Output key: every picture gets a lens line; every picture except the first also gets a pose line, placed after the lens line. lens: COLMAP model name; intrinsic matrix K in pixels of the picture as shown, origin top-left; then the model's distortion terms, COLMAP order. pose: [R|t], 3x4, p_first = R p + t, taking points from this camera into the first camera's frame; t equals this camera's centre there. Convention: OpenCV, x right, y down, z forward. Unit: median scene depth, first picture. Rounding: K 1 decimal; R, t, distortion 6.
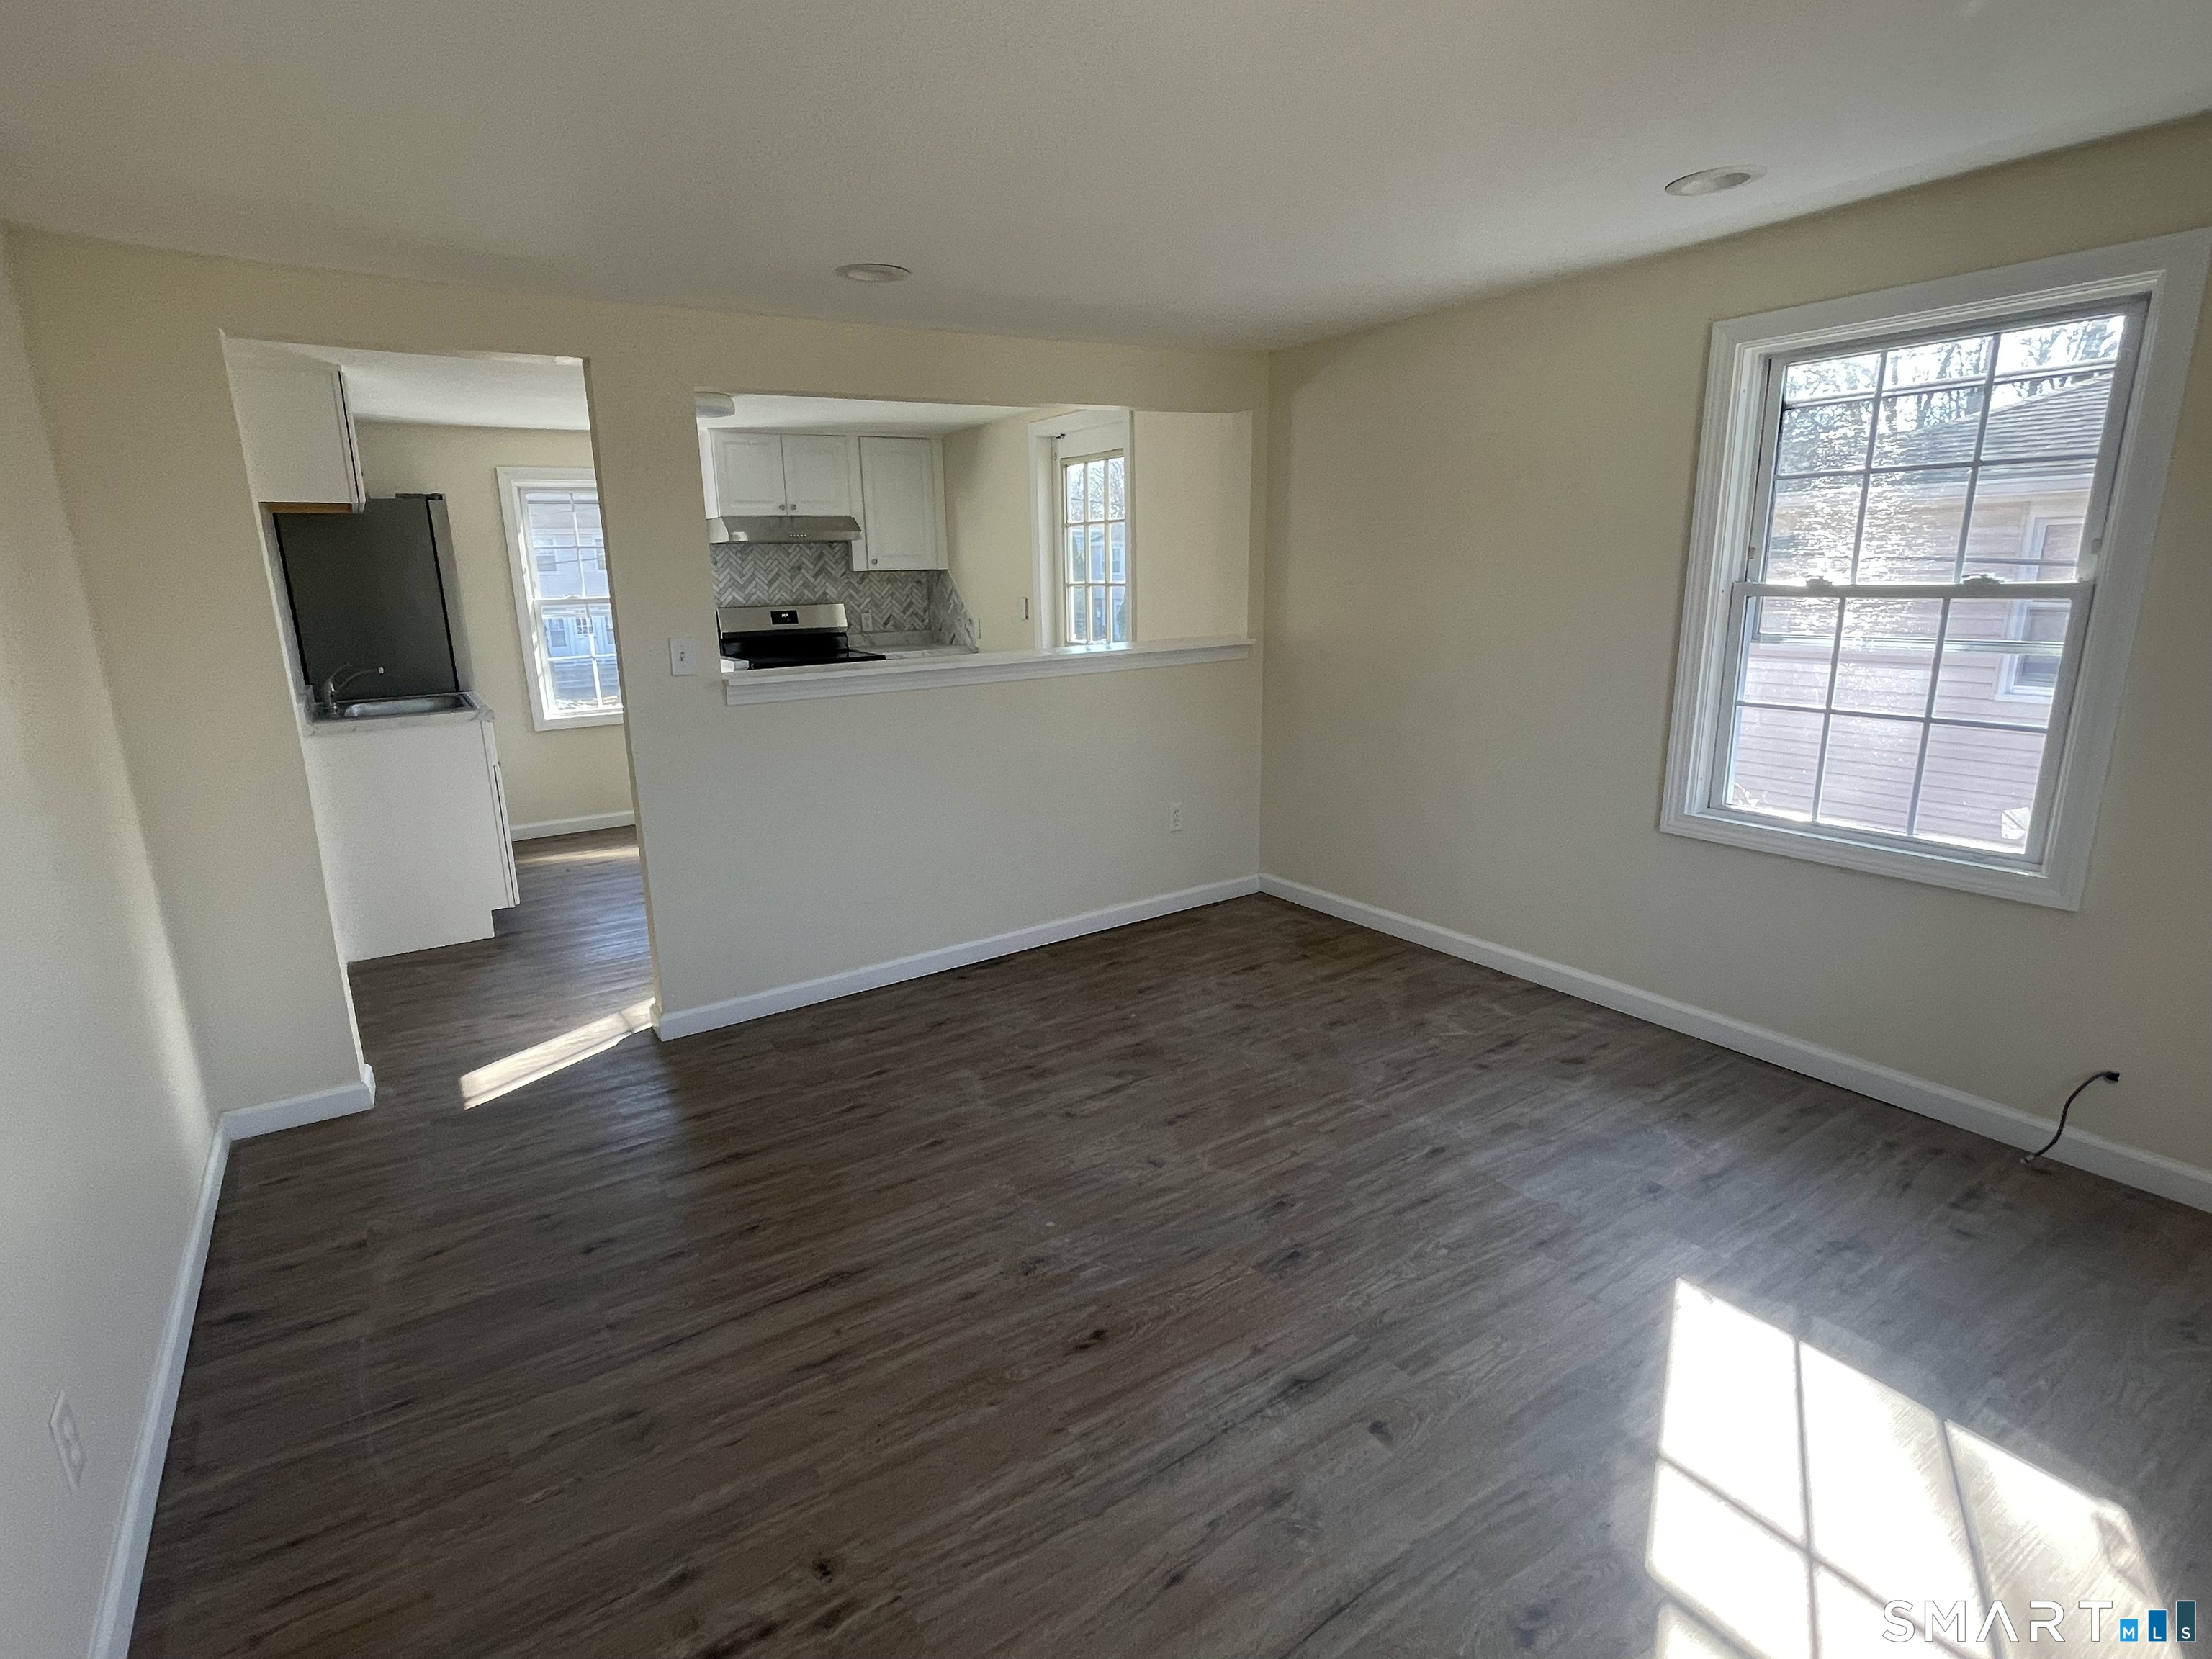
lens RADIAL K [[1101.7, 0, 1118.8], [0, 1101.7, 830.1], [0, 0, 1]] dist [0.003139, 0.000485]
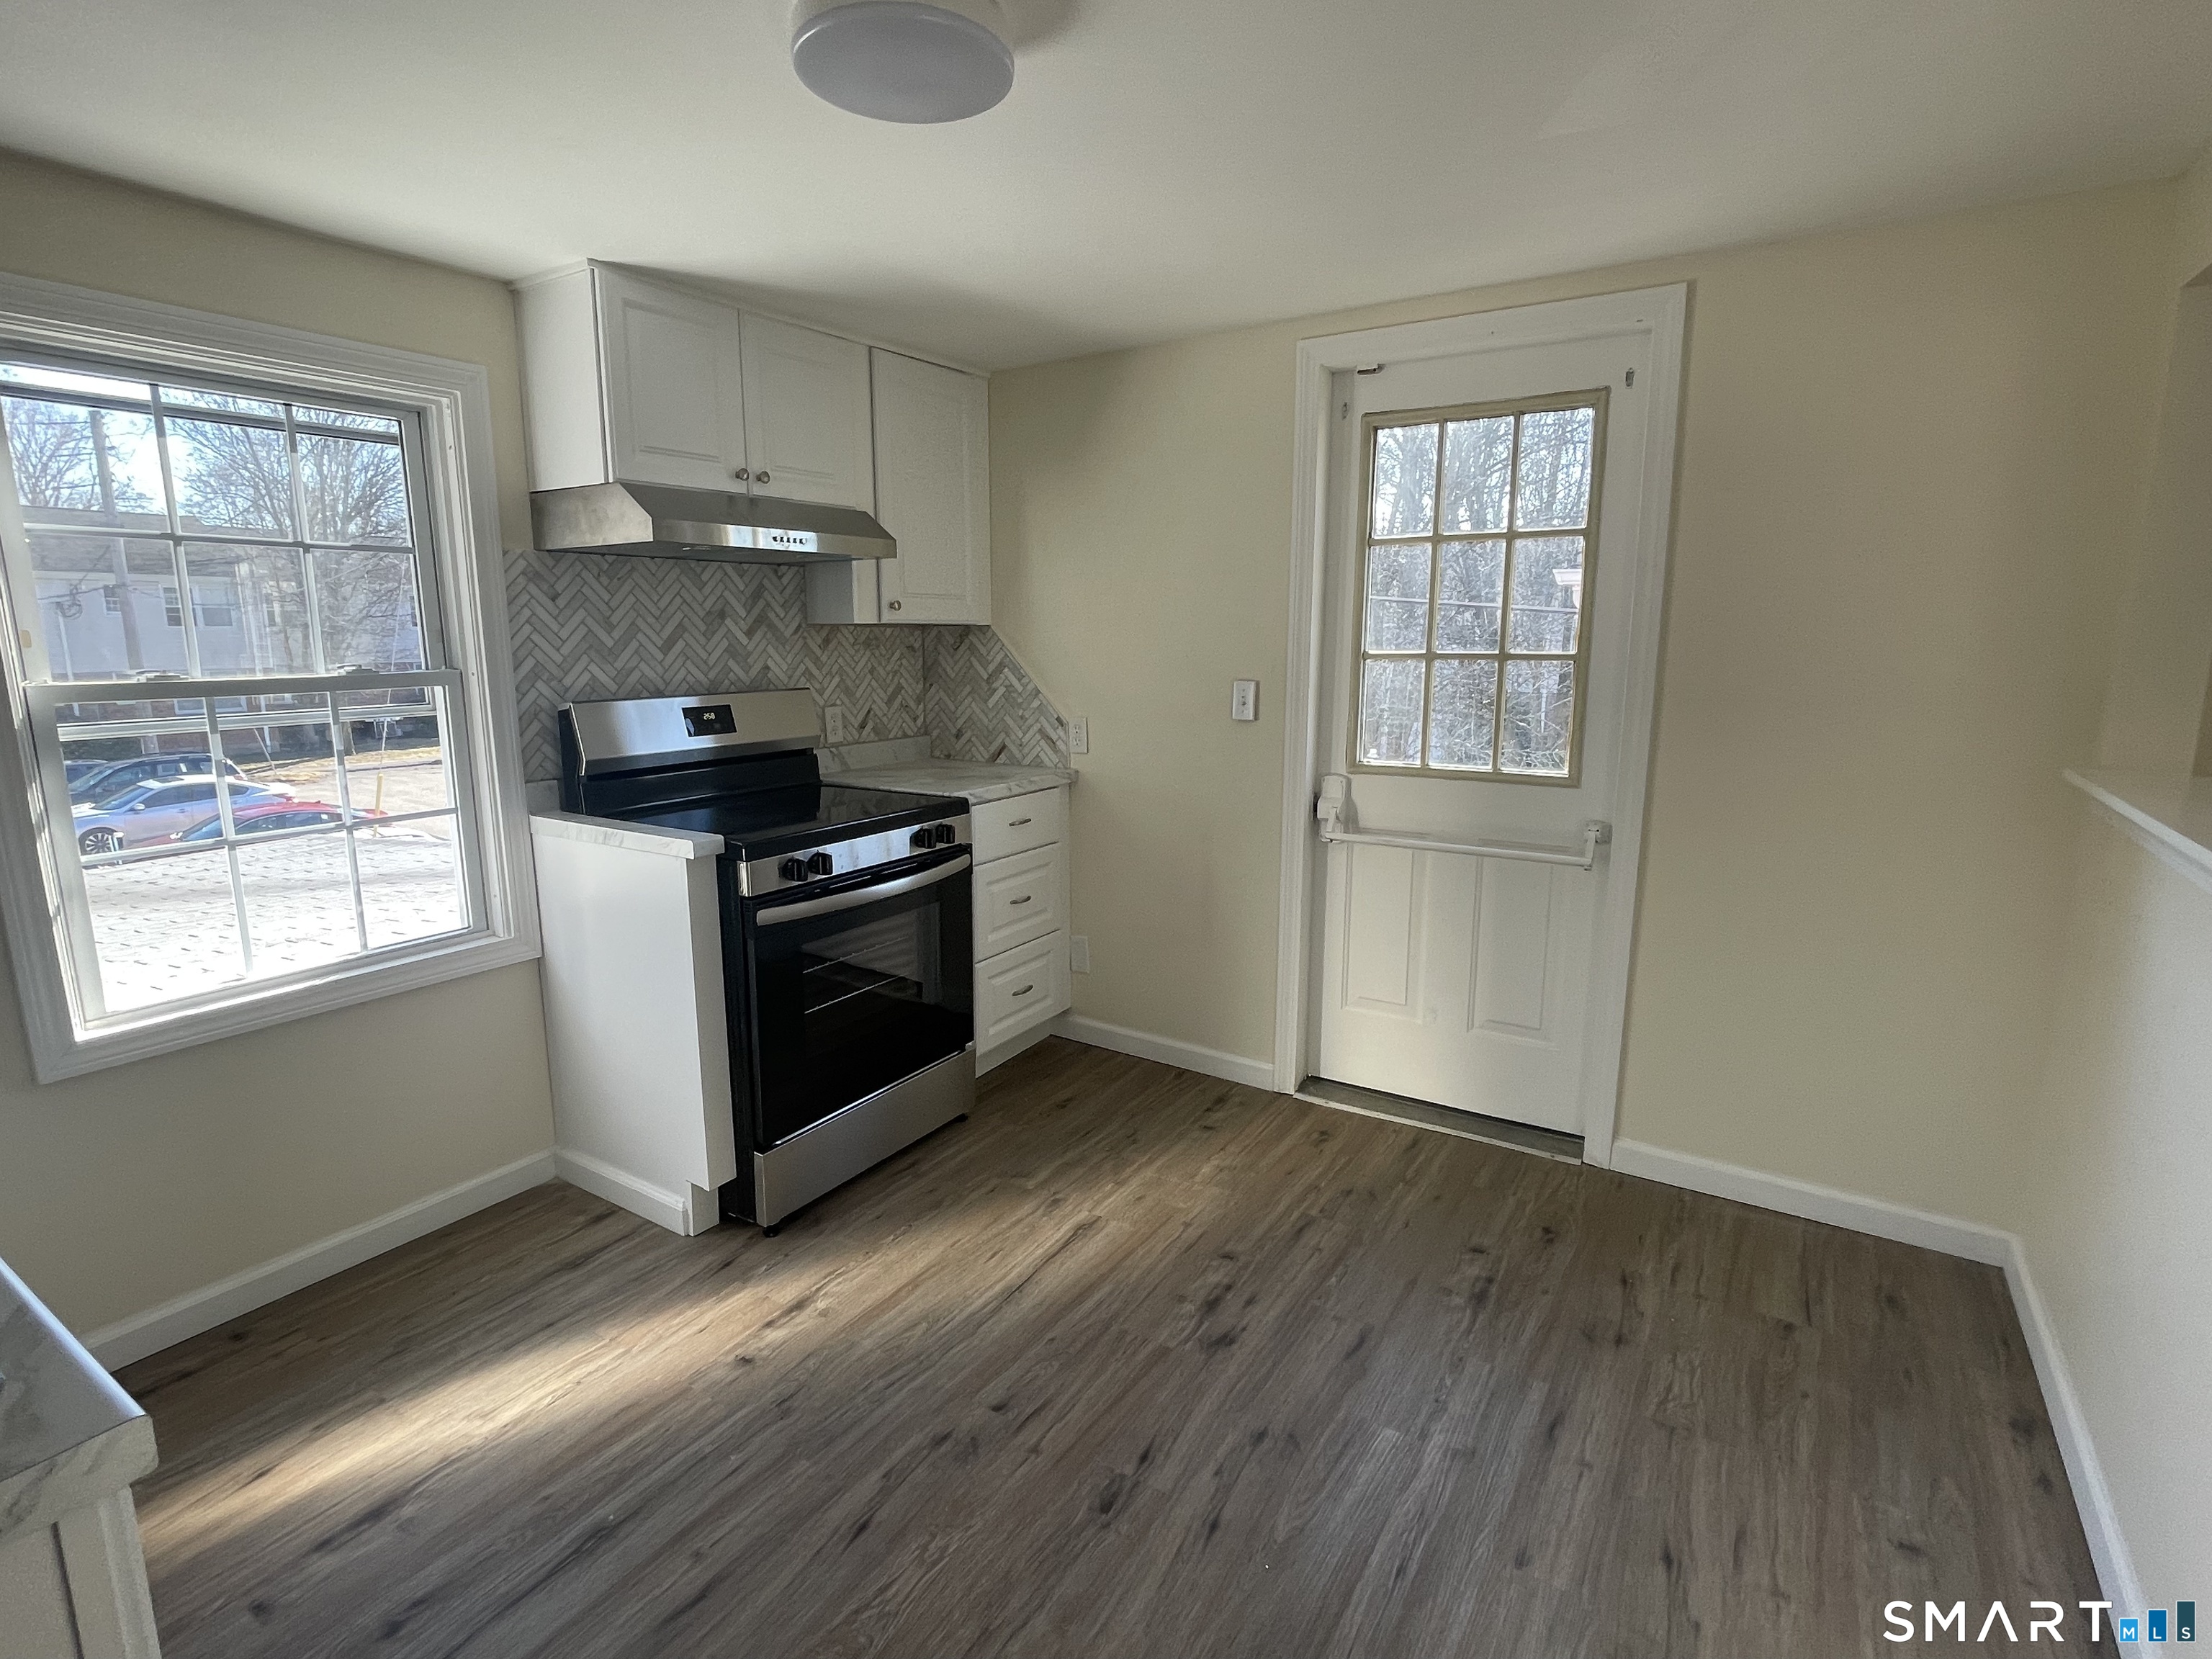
lens RADIAL K [[1101.7, 0, 1095.2], [0, 1101.7, 838.4], [0, 0, 1]] dist [0.003139, 0.000485]
pose [[0.908000, -0.059328, 0.414747, -0.348511], [0.084443, 0.995523, -0.042465, -0.110921], [-0.410371, 0.073581, 0.908945, 0.521367]]
